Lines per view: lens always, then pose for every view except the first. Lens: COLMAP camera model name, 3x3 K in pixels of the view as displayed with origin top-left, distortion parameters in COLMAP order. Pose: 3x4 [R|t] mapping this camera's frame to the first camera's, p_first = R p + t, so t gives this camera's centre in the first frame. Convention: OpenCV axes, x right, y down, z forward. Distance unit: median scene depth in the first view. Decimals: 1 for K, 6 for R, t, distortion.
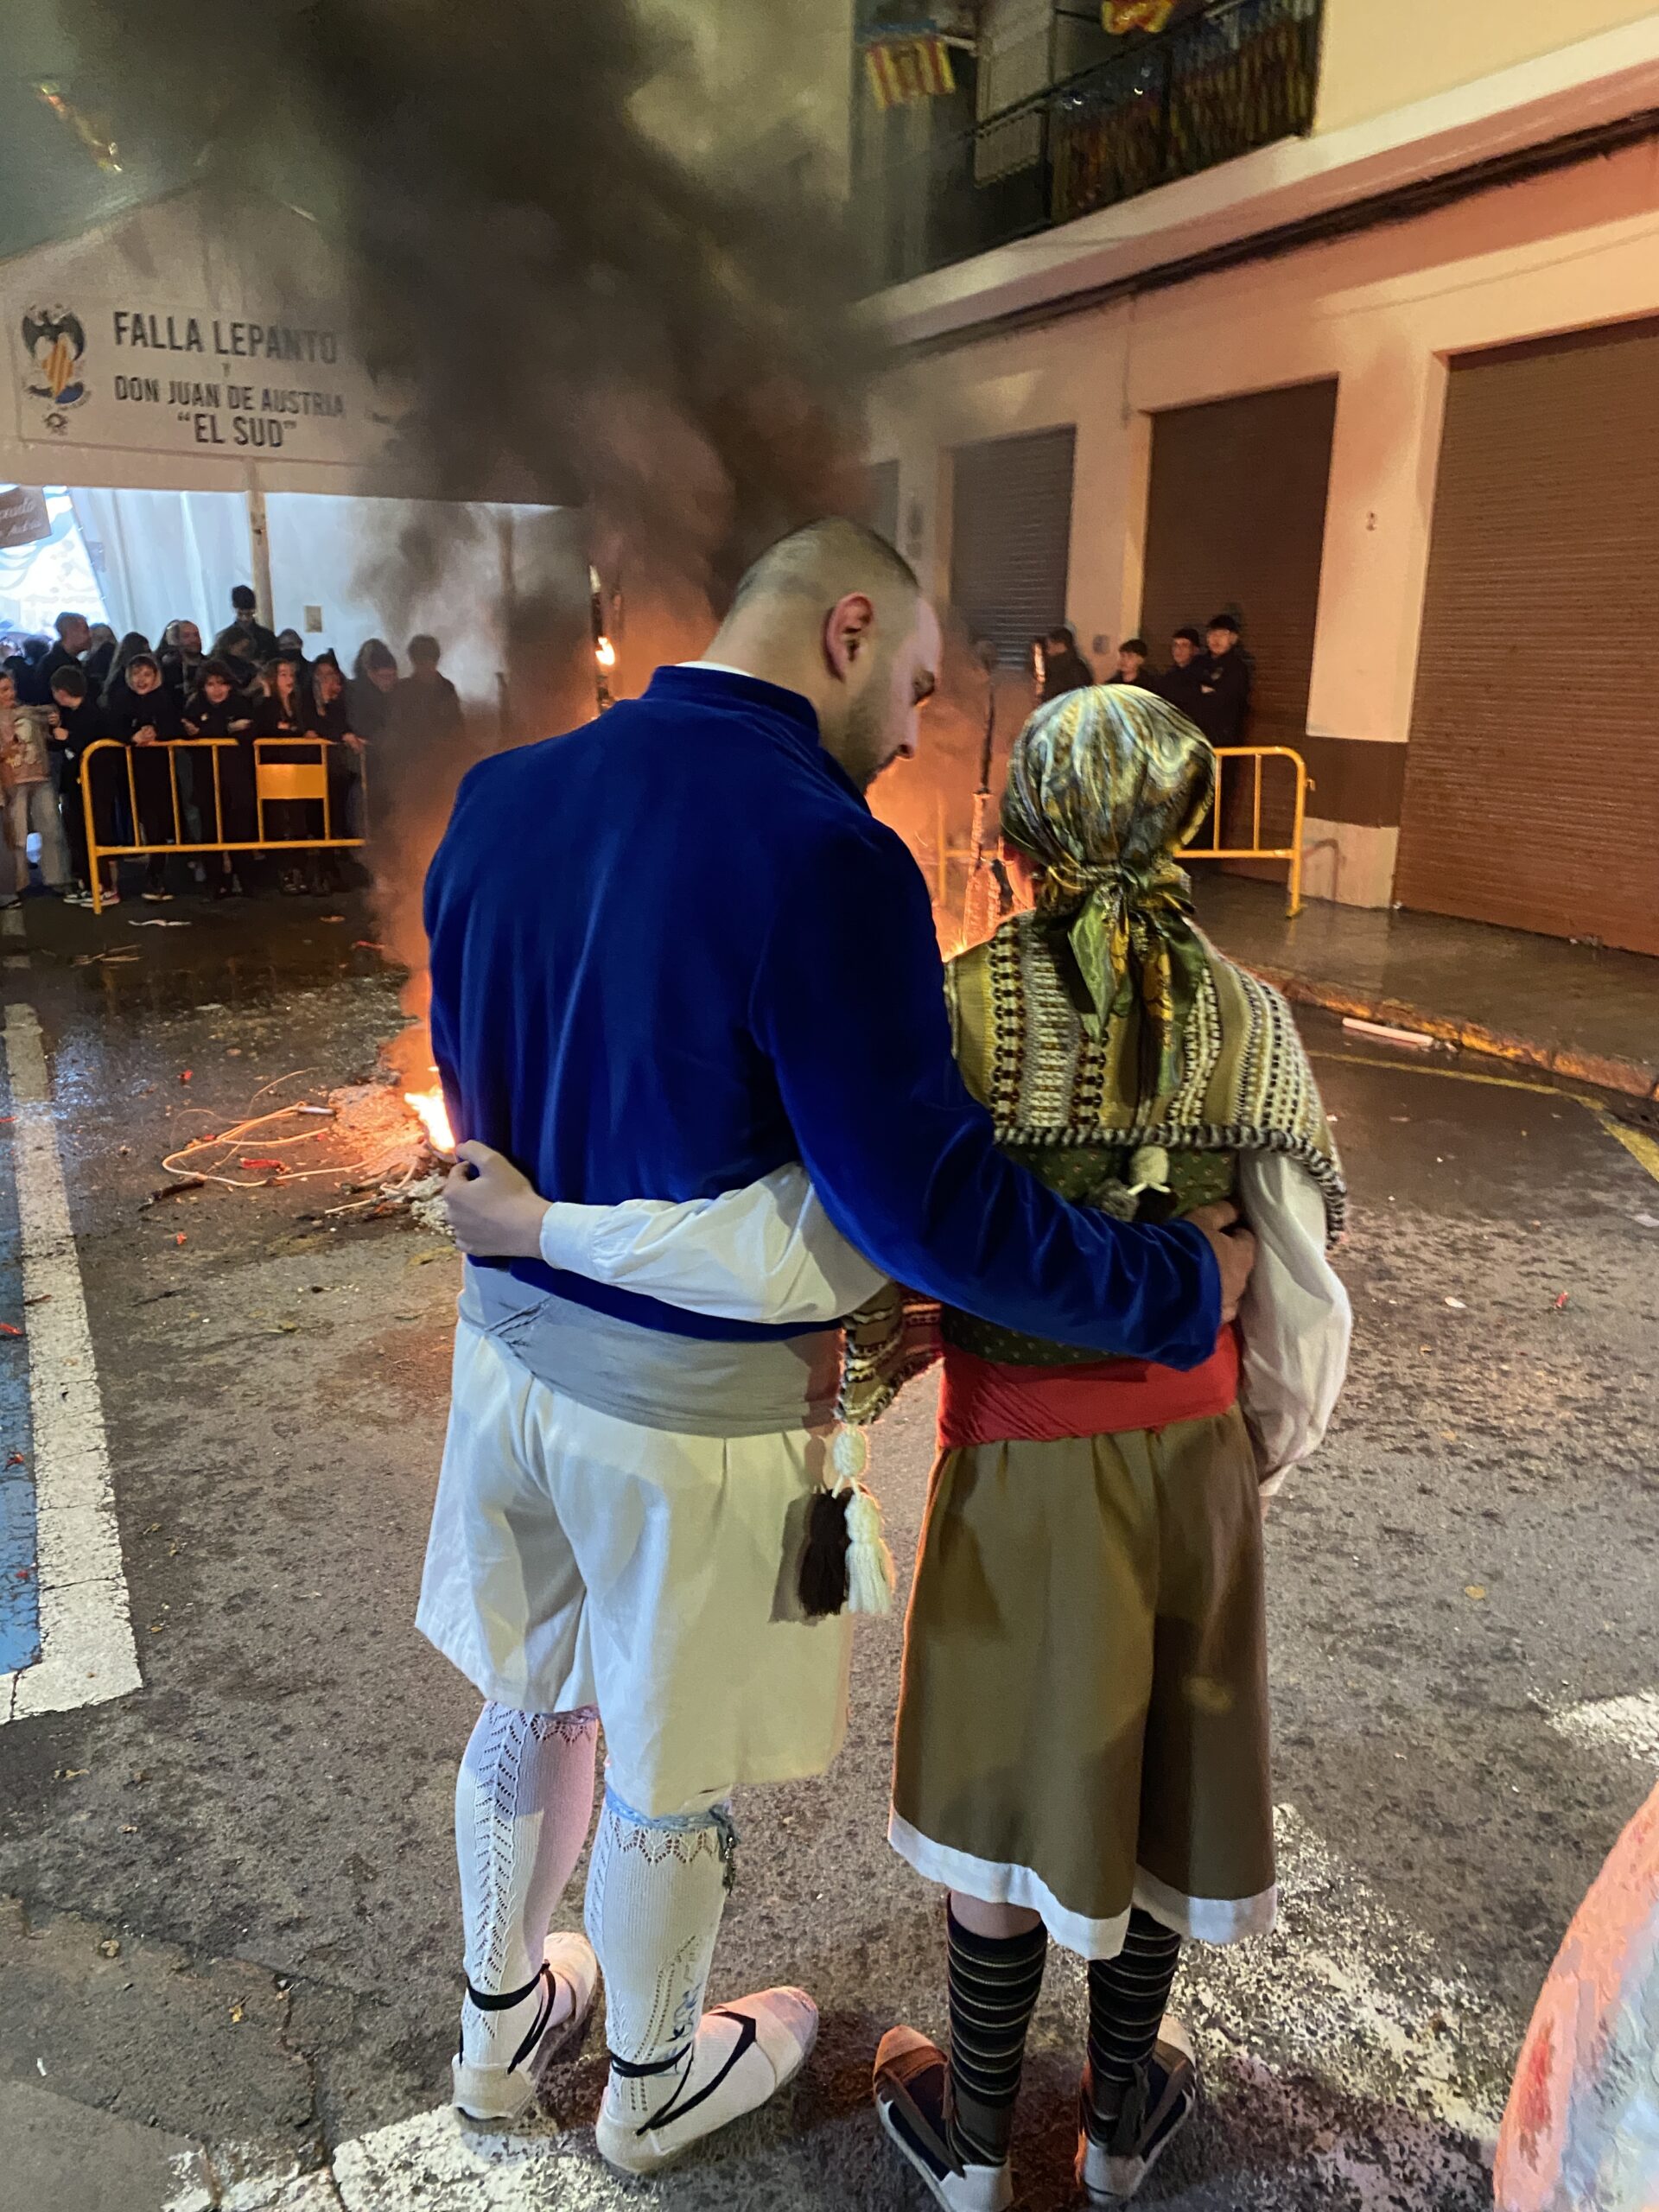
lens RADIAL K [[1695.7, 0, 829.6], [0, 1695.7, 1127.8], [0, 0, 1]] dist [0.011500, -0.008121]
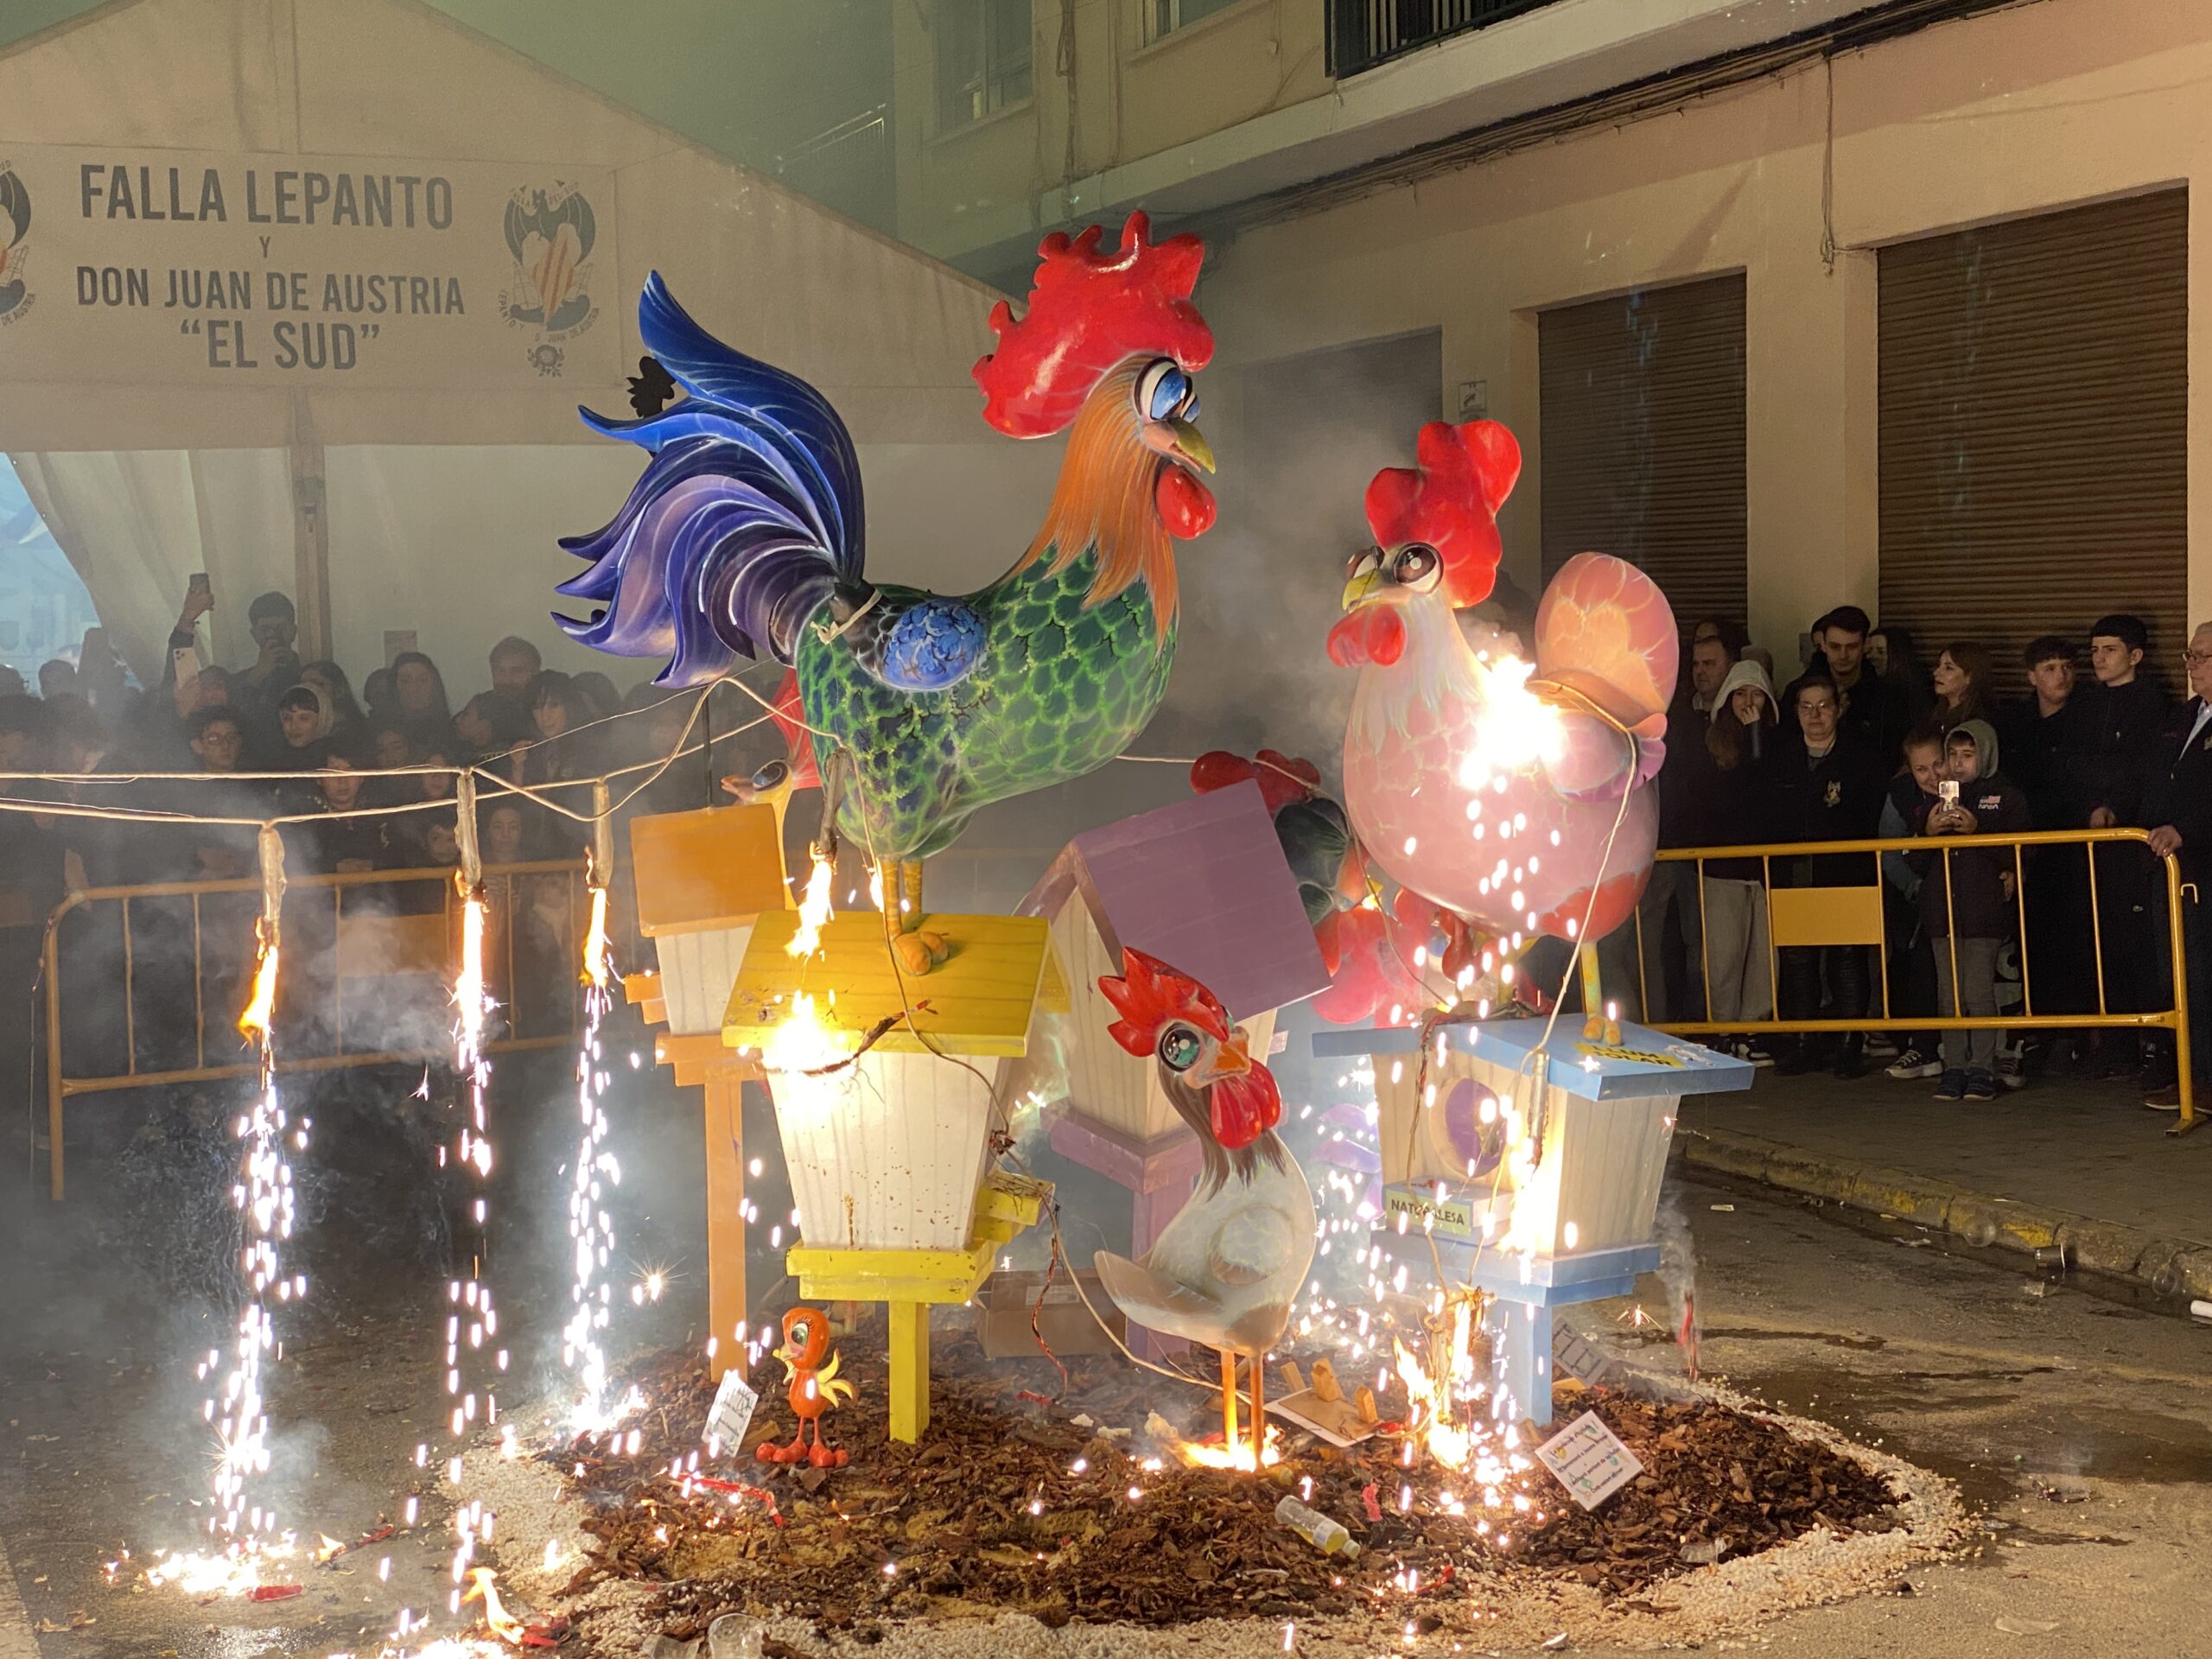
lens RADIAL K [[3550.7, 0, 1112.0], [0, 3550.7, 818.8], [0, 0, 1]] dist [0.117343, -0.018015]
pose [[0.996503, -0.032039, -0.077168, 0.060995], [0.014349, 0.975462, -0.219702, 0.050695], [0.082314, 0.217826, 0.972510, -0.337862]]
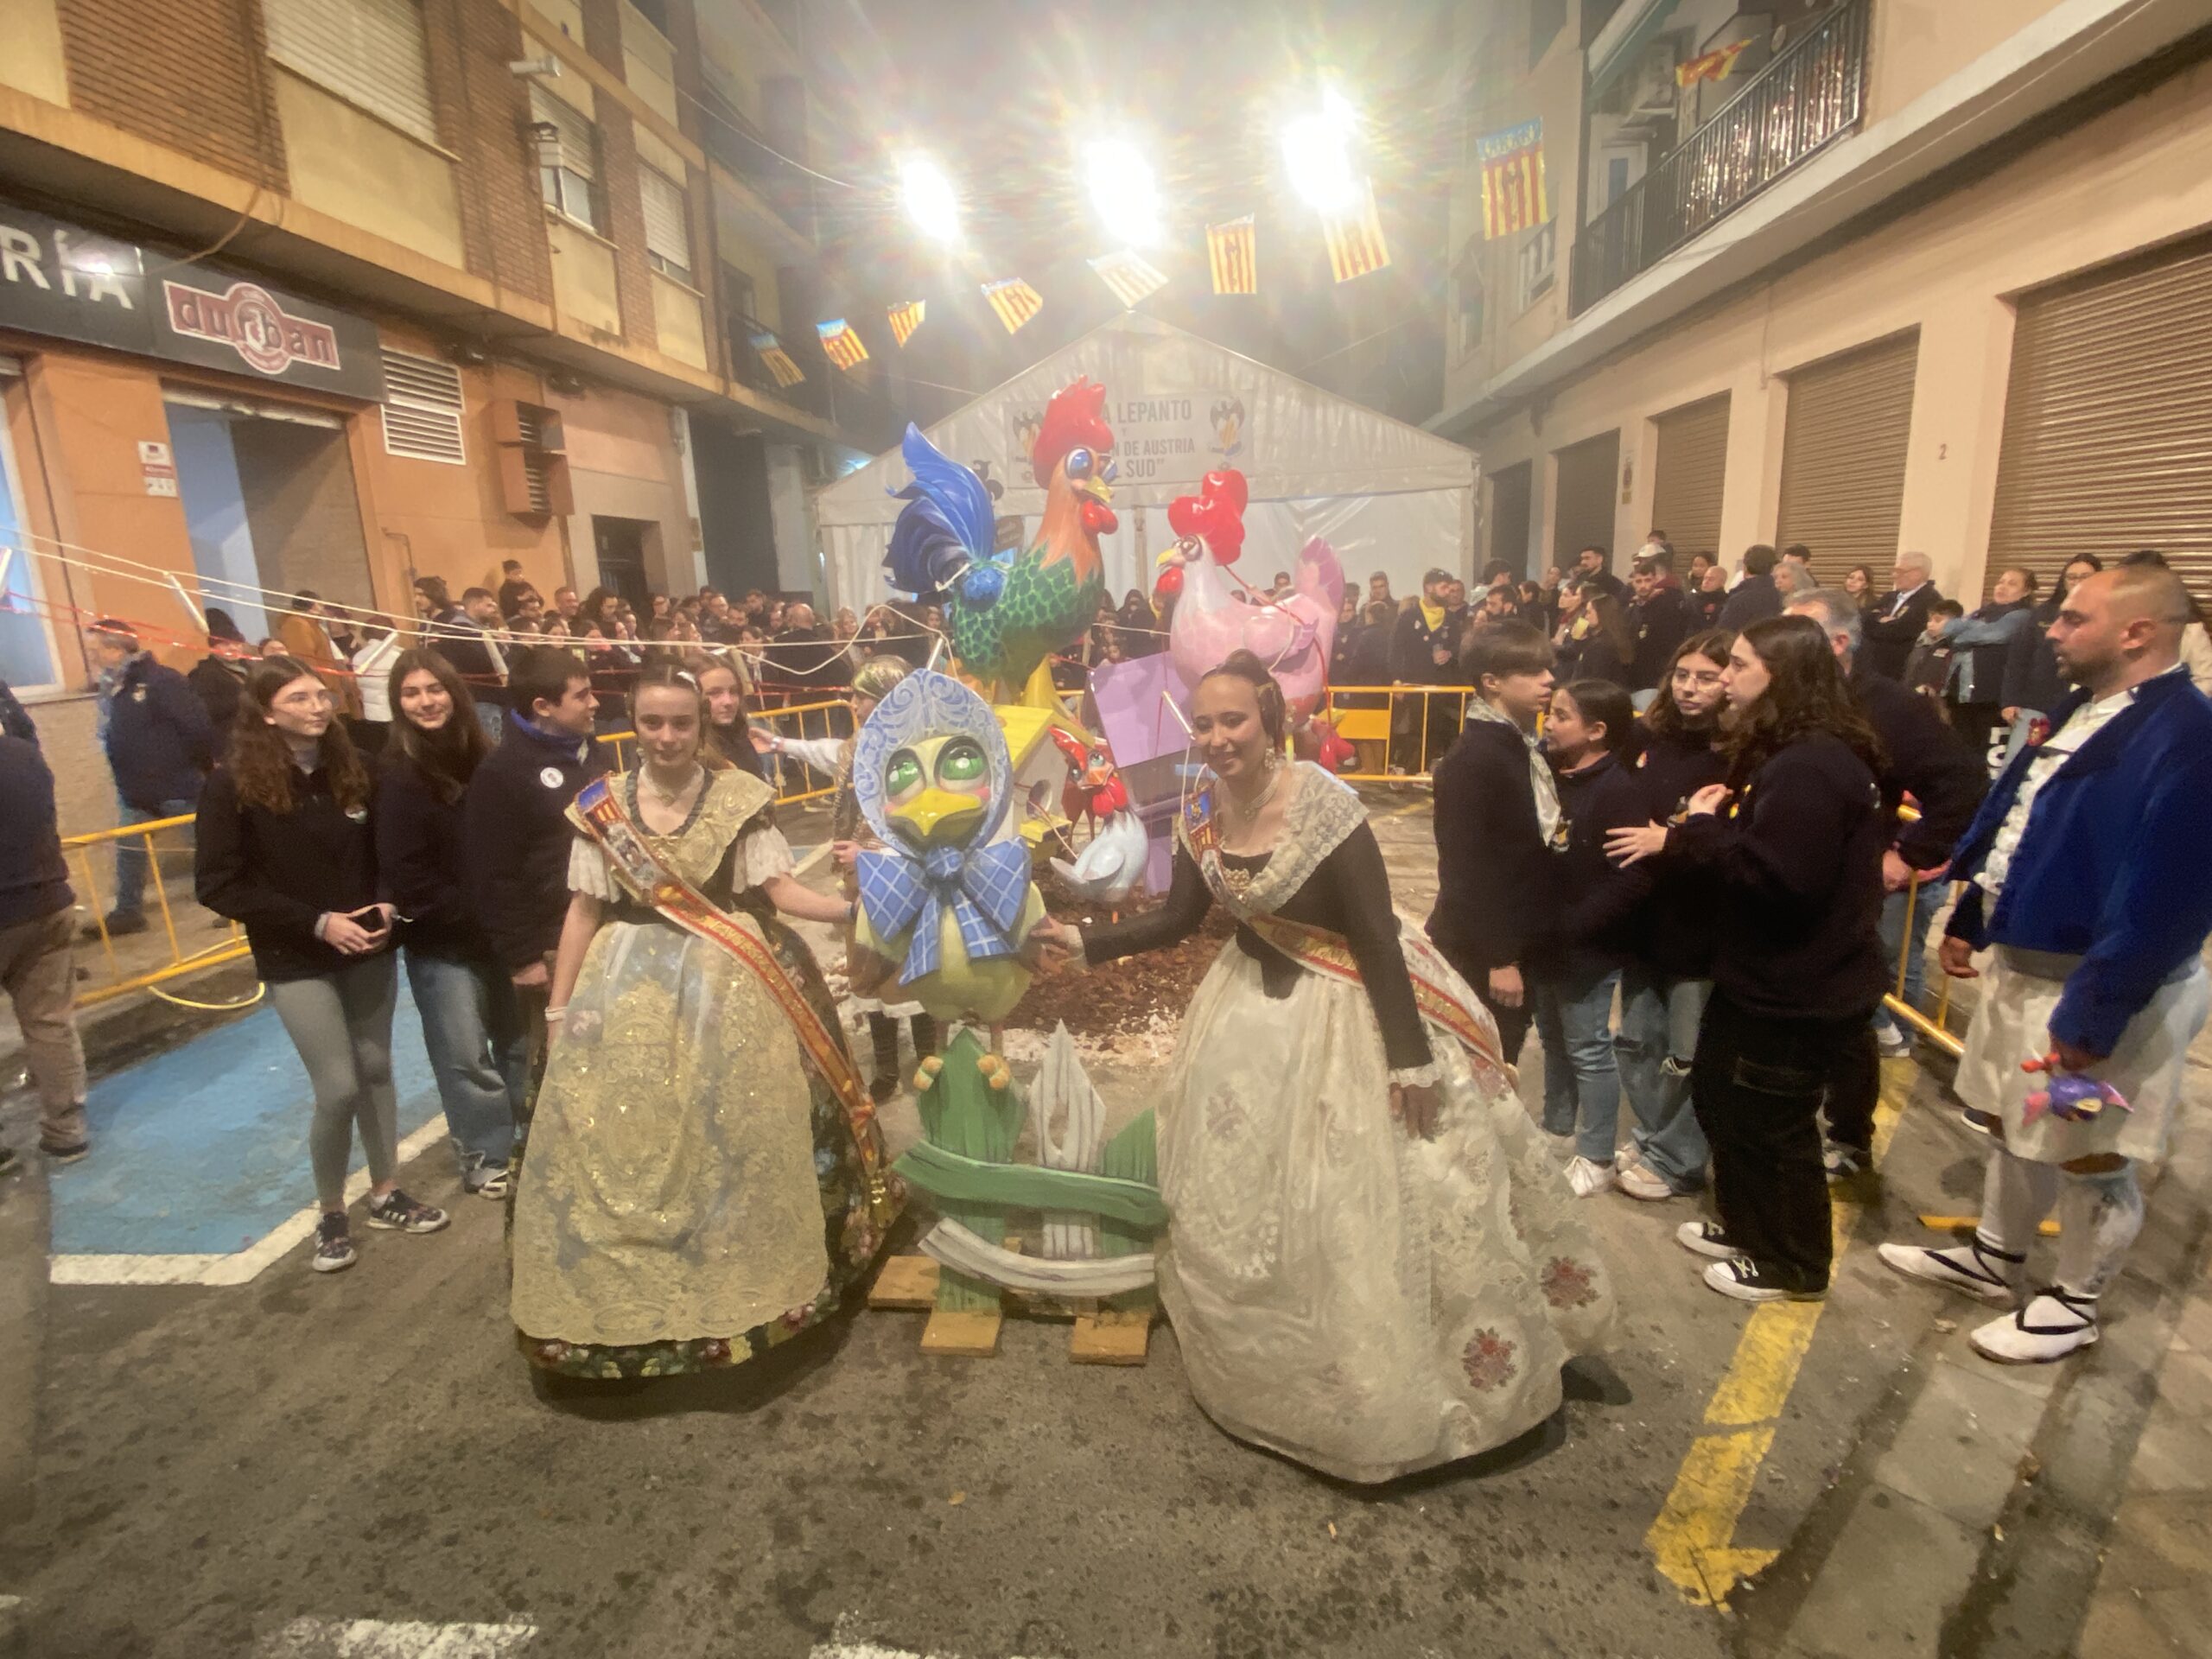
lens RADIAL K [[1106.3, 0, 1106.0], [0, 1106.3, 829.5], [0, 0, 1]] dist [0.059120, -0.060726]
pose [[0.859919, 0.063390, -0.506479, 0.517653], [-0.086695, 0.995980, -0.022538, -0.106249], [0.503014, 0.063290, 0.861958, 0.249965]]
